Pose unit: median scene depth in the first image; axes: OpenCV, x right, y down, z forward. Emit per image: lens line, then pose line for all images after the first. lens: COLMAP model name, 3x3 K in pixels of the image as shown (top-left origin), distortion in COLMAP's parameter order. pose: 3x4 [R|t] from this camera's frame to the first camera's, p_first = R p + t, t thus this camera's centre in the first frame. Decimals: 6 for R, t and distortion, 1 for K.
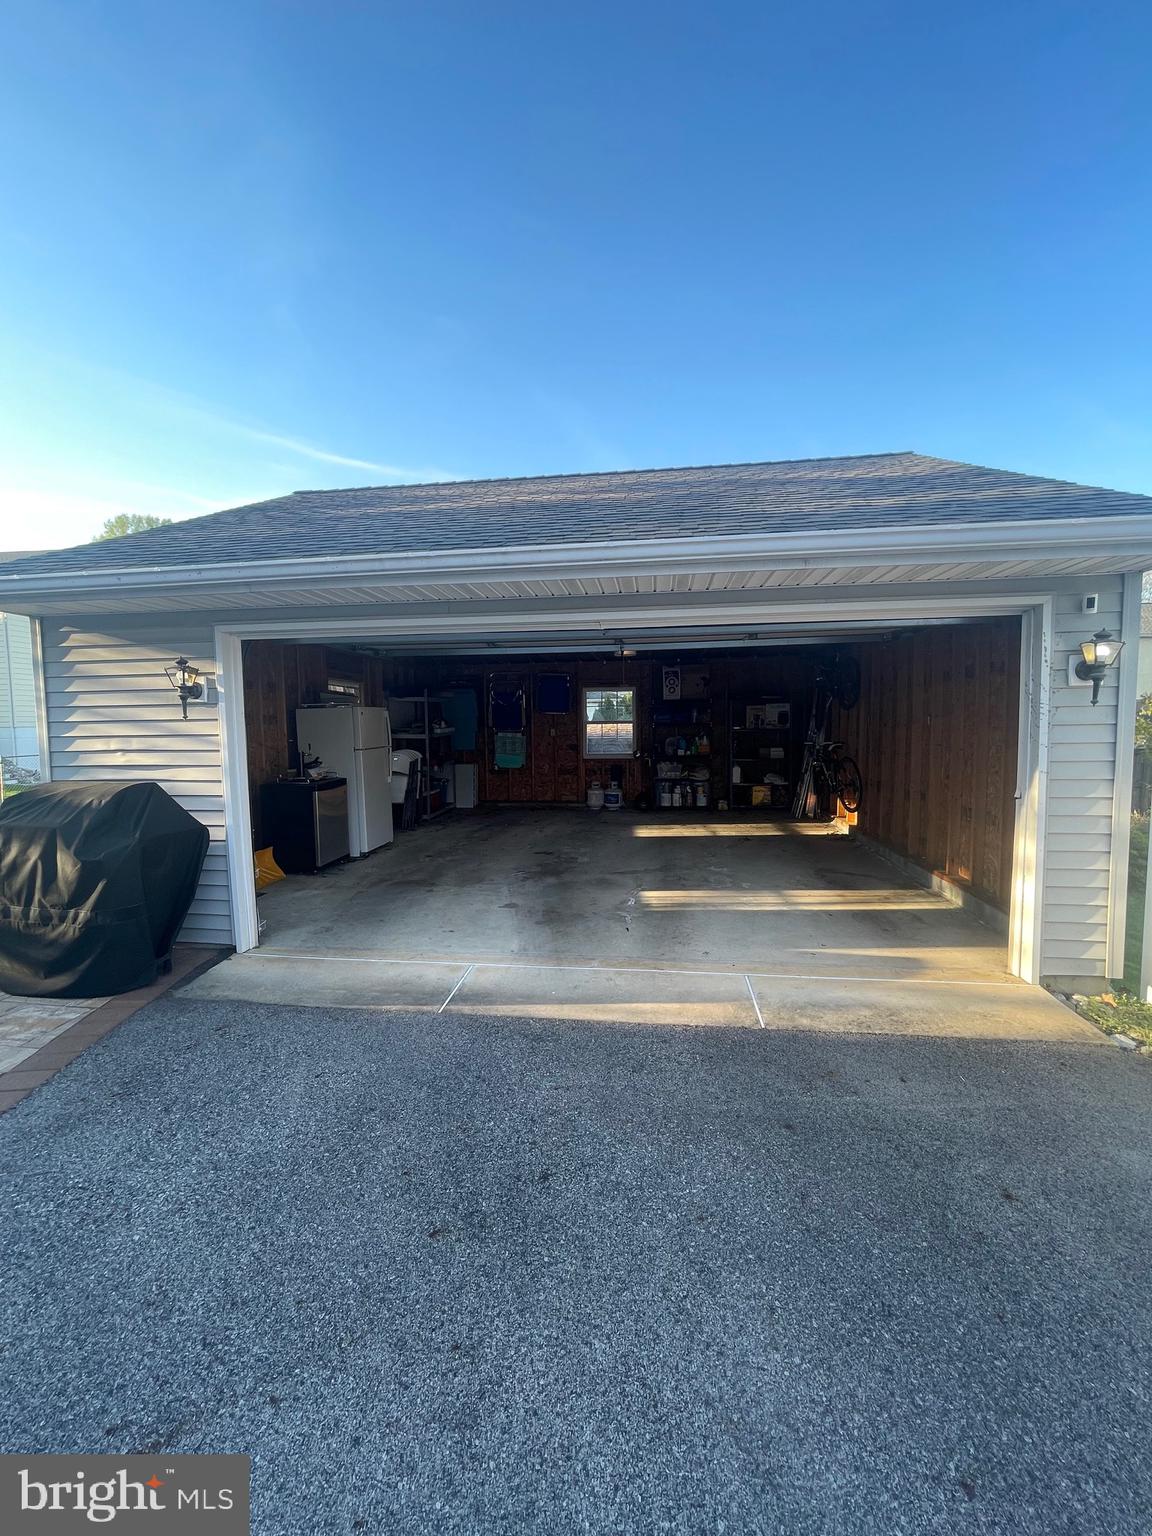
lens RADIAL K [[620.8, 0, 579.8], [0, 620.8, 763.4], [0, 0, 1]] dist [-0.001706, 0.000216]
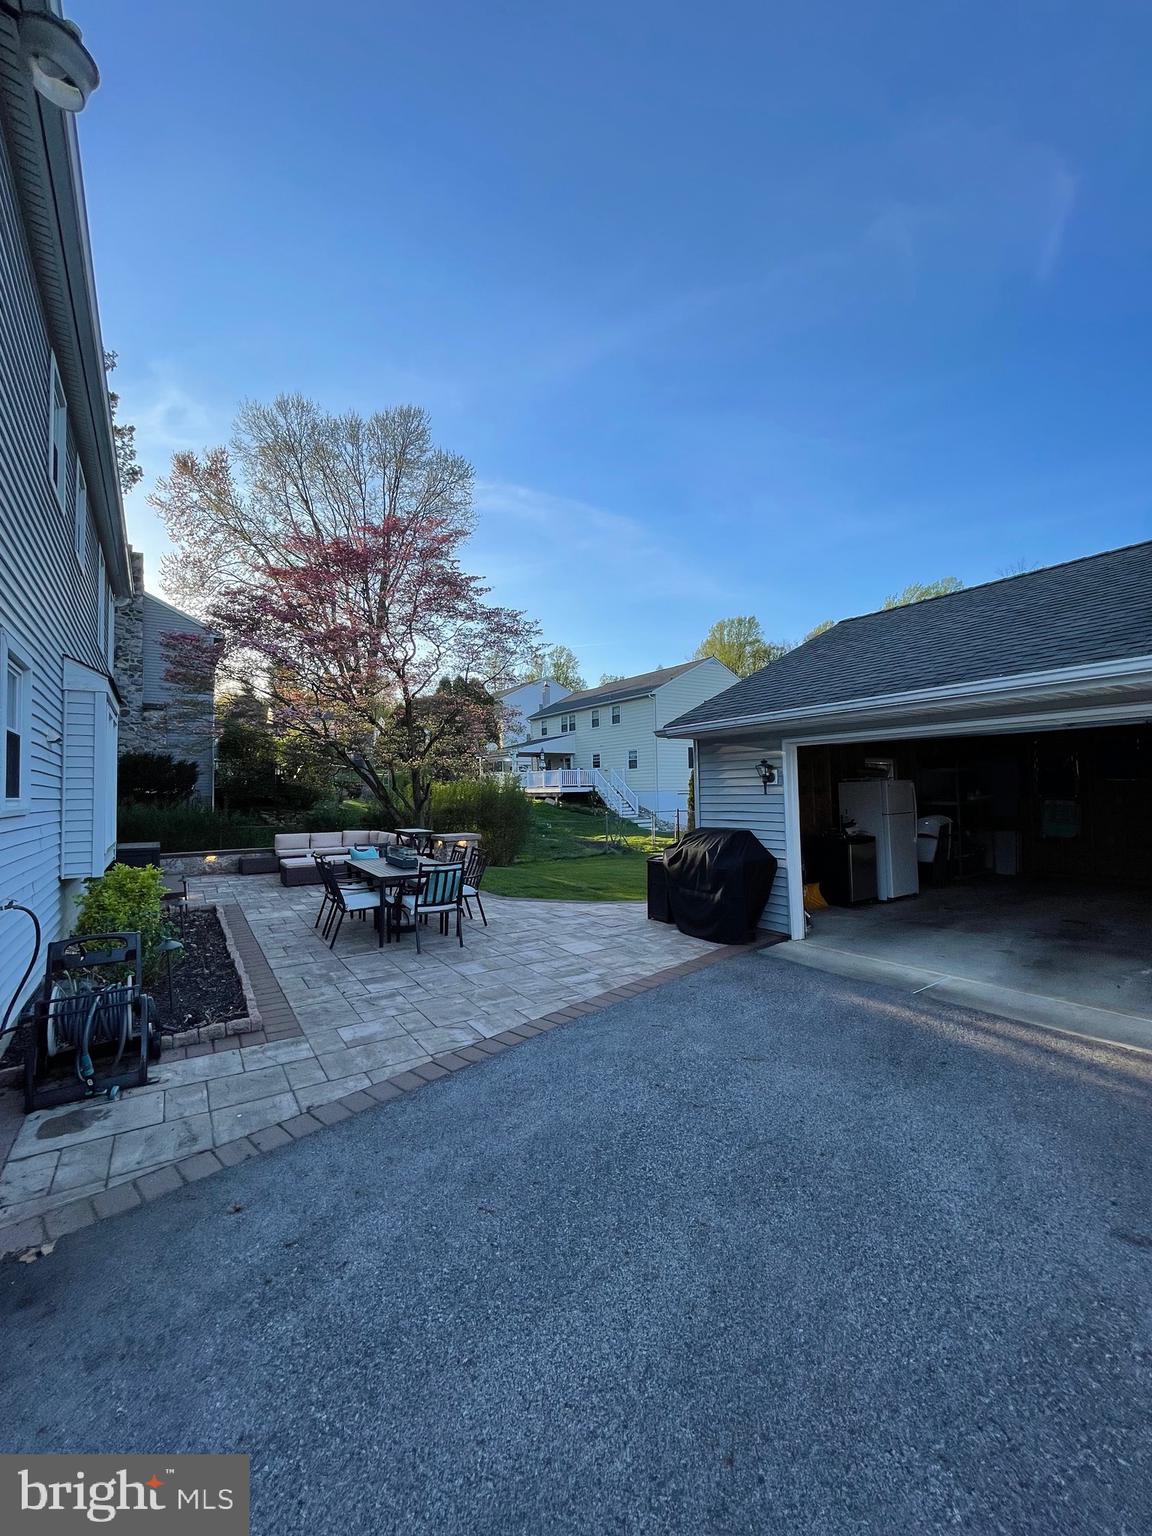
lens RADIAL K [[620.8, 0, 579.8], [0, 620.8, 763.4], [0, 0, 1]] dist [-0.001706, 0.000216]
pose [[0.659114, -0.032480, -0.751341, 0.305172], [-0.041879, 0.995931, -0.079792, 0.002345], [0.750876, 0.084057, 0.655072, -0.497766]]
